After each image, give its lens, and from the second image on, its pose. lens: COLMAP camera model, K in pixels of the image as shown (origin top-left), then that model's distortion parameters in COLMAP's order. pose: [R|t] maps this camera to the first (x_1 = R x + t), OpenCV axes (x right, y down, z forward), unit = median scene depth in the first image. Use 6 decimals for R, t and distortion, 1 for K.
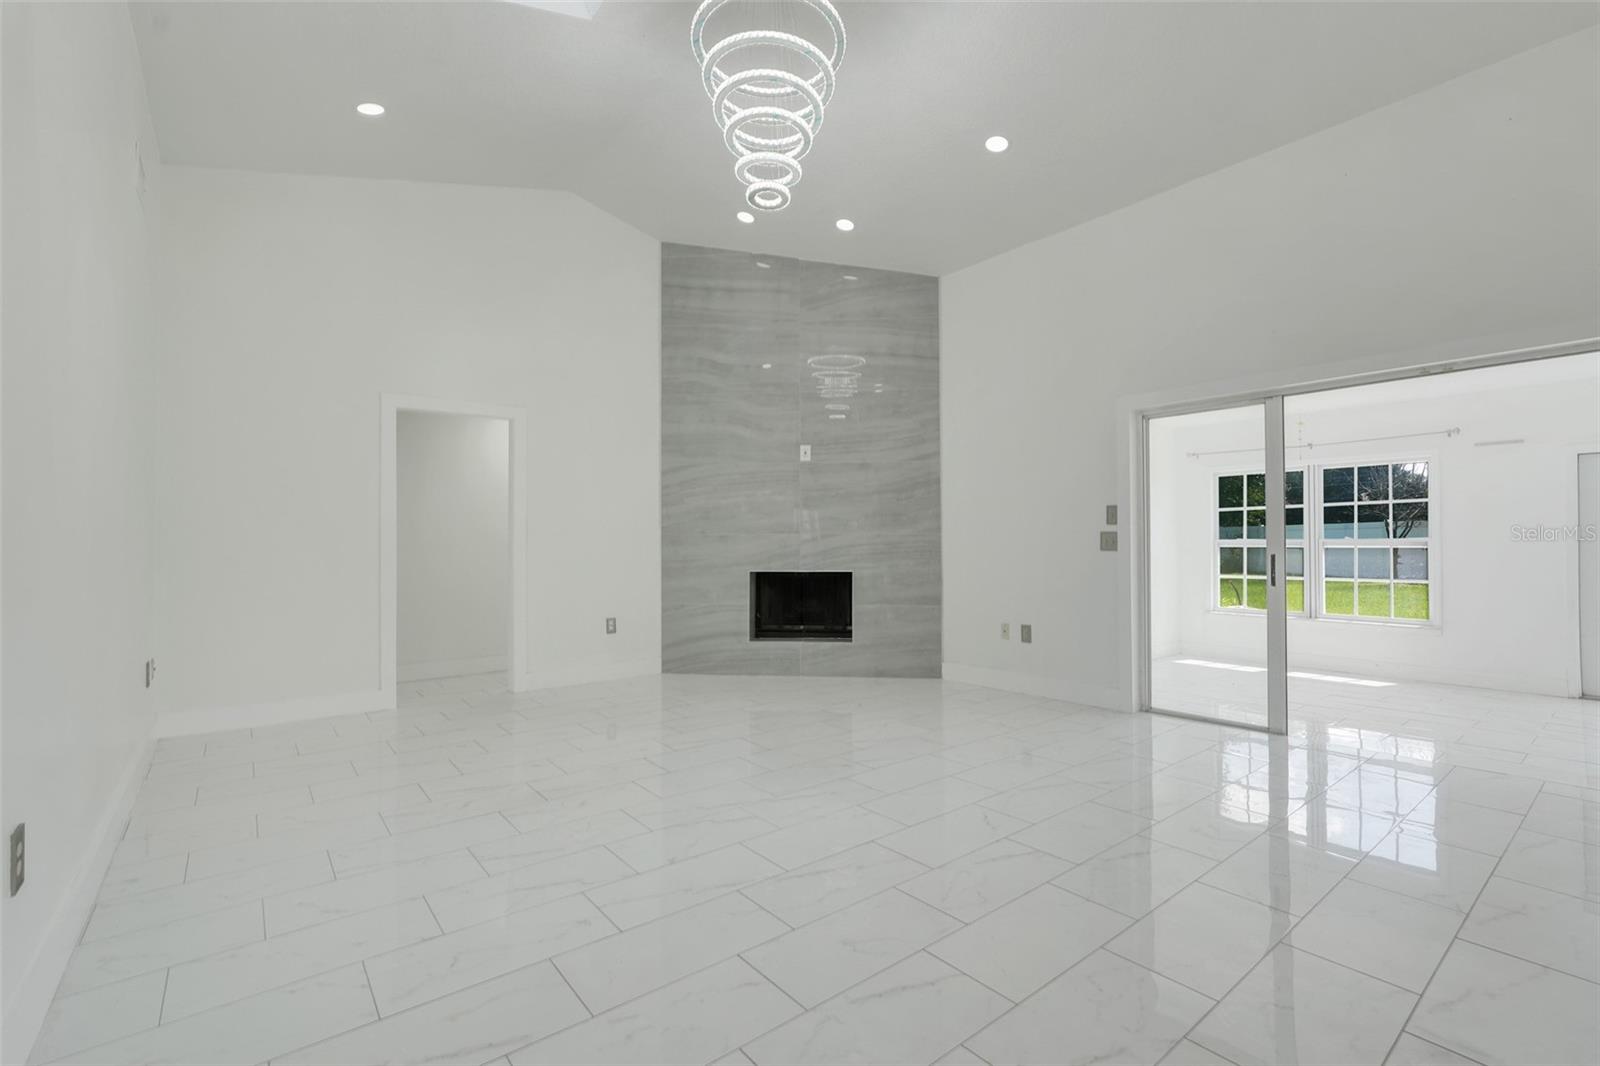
lens RADIAL K [[703.5, 0, 788.9], [0, 703.5, 537.2], [0, 0, 1]] dist [0.000109, 0.000620]
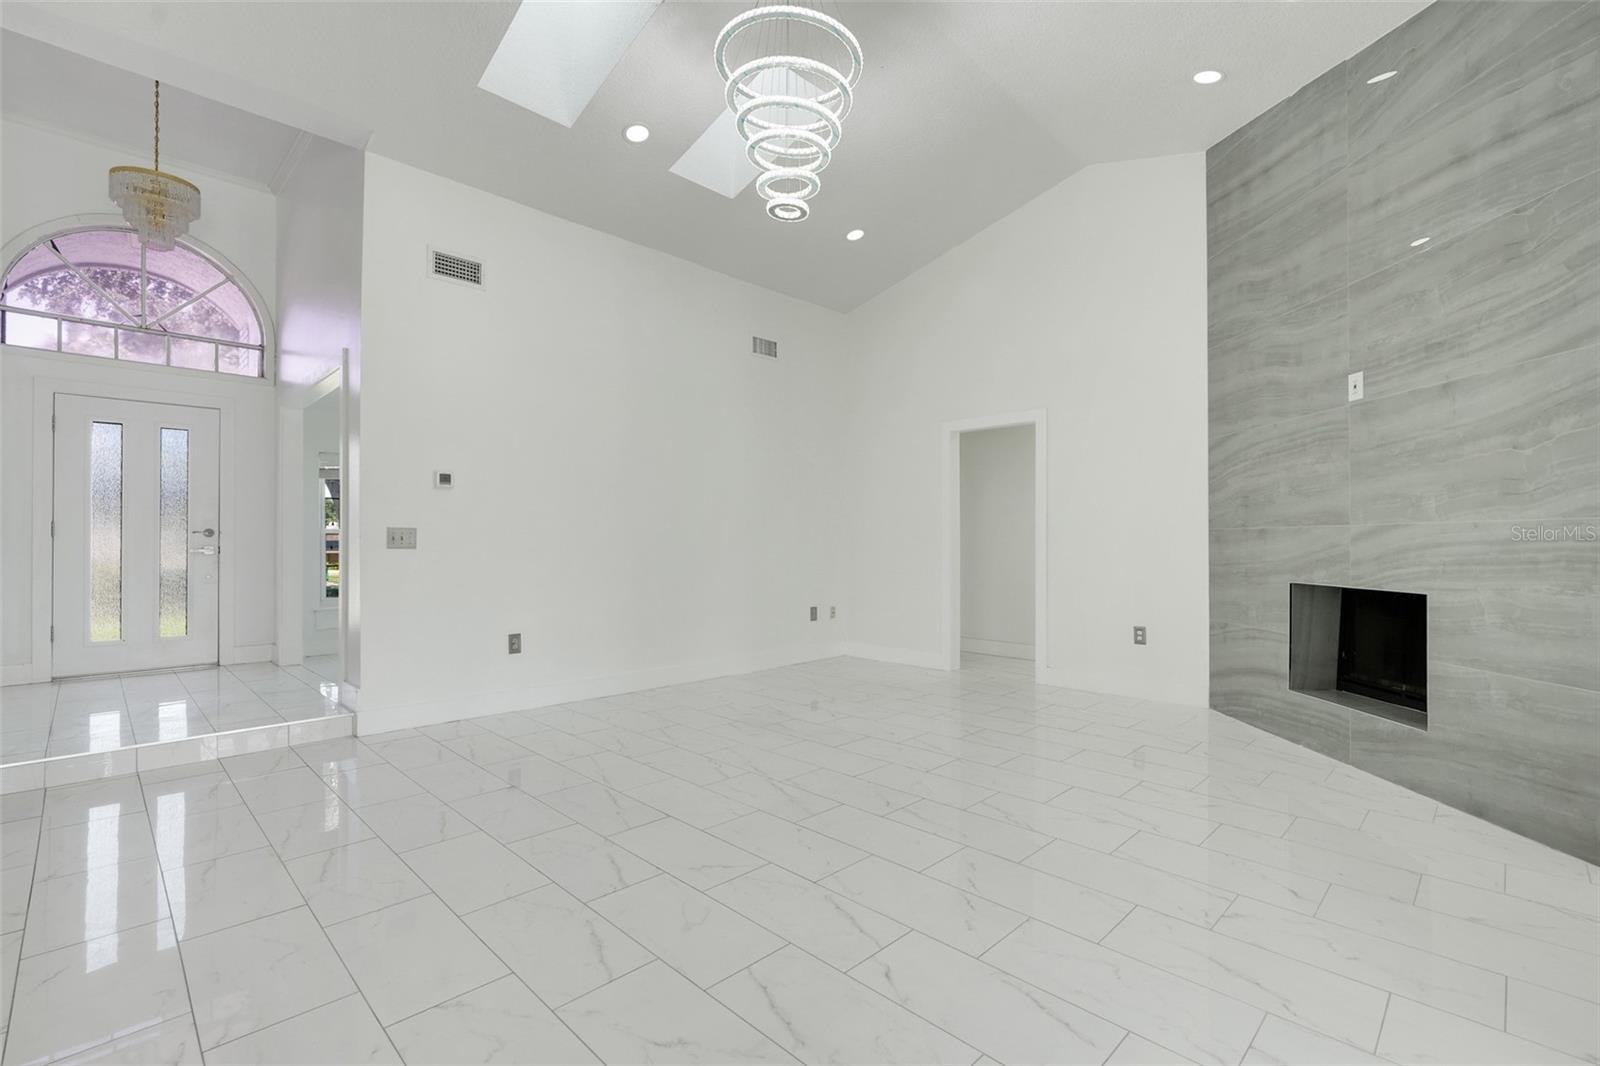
lens RADIAL K [[703.5, 0, 795.9], [0, 703.5, 537.5], [0, 0, 1]] dist [0.000109, 0.000620]
pose [[0.121735, -0.003301, -0.992557, 0.539306], [0.018256, 0.999833, -0.001086, -0.002204], [0.992395, -0.017988, 0.121775, 0.459637]]
